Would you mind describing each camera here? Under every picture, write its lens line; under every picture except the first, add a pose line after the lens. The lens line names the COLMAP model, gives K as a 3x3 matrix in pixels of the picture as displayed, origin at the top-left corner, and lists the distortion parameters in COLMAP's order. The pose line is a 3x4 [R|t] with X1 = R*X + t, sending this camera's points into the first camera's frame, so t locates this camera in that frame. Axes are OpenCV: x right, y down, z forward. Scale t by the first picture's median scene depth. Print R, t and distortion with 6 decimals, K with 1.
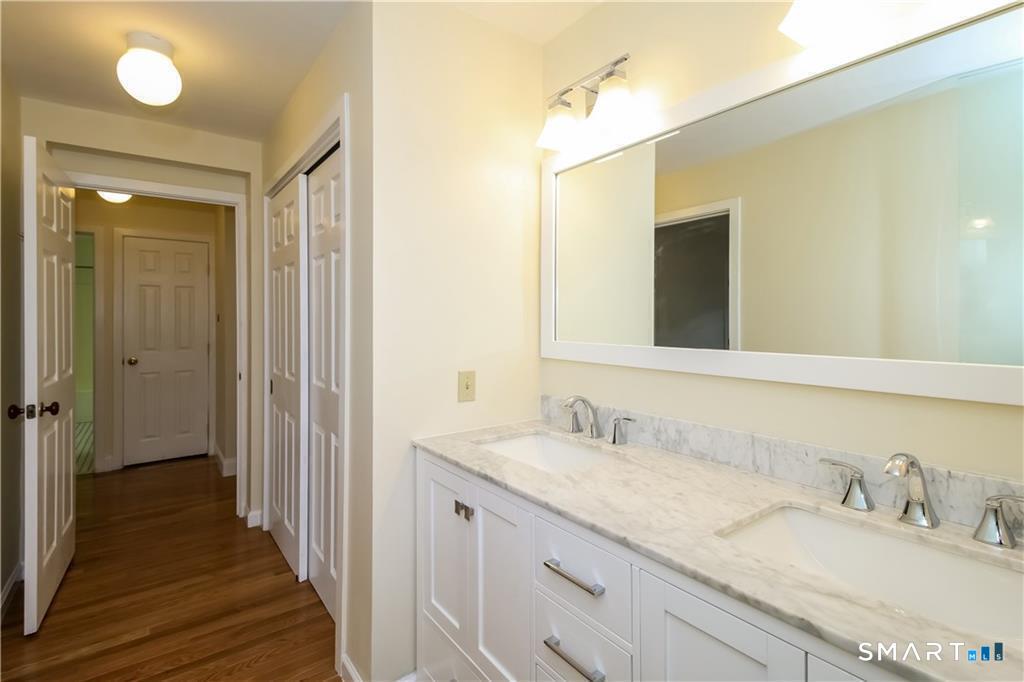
lens RADIAL K [[489.5, 0, 512.4], [0, 489.5, 325.3], [0, 0, 1]] dist [0.003929, -0.009909]
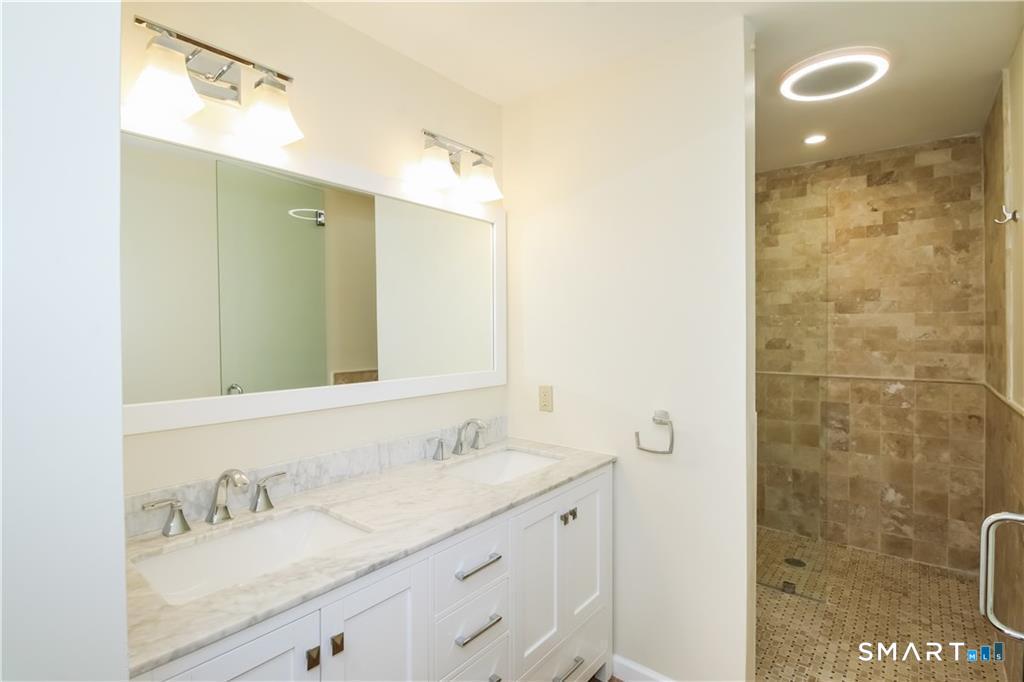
lens RADIAL K [[507.0, 0, 492.4], [0, 507.0, 331.0], [0, 0, 1]] dist [0.000641, -0.012178]
pose [[-0.246369, -0.002711, 0.969172, -0.973398], [0.011077, 0.999923, 0.005613, -0.095593], [-0.969113, 0.012118, -0.246320, 1.058783]]
